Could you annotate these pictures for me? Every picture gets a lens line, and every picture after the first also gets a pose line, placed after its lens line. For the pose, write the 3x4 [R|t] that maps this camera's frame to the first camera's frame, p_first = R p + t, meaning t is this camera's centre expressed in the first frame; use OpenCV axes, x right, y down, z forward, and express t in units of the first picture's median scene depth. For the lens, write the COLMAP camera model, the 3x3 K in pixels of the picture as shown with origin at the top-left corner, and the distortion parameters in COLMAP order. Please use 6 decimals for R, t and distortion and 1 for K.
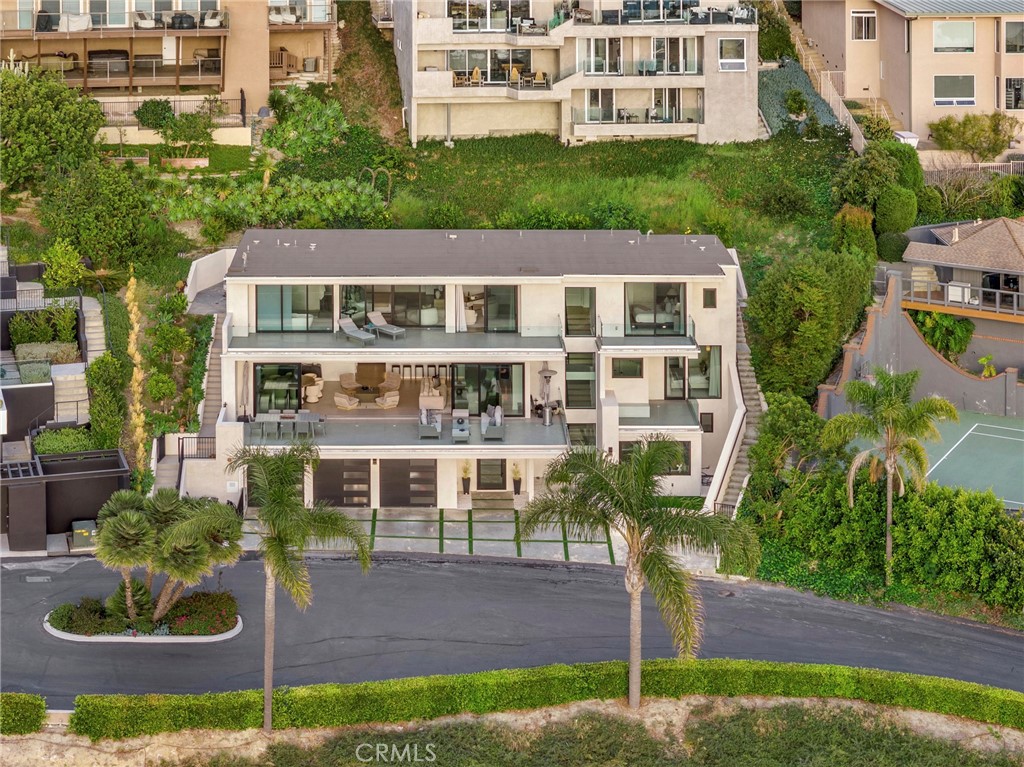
lens RADIAL K [[2091.2, 0, 512.0], [0, 2091.2, 383.5], [0, 0, 1]] dist [-0.054551, -0.018621]
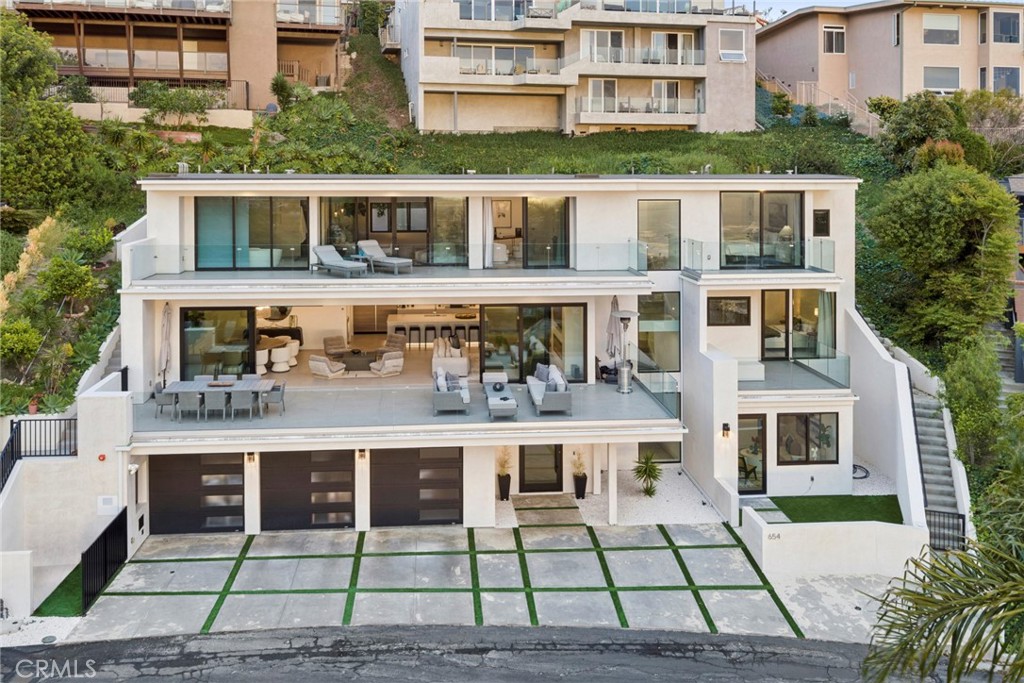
lens RADIAL K [[820.6, 0, 536.1], [0, 820.6, 302.4], [0, 0, 1]] dist [0.030558, -0.005381]
pose [[0.994957, -0.005000, 0.100181, -0.037758], [0.019180, 0.989811, -0.141089, 0.027762], [-0.098455, 0.142299, 0.984915, 0.732956]]
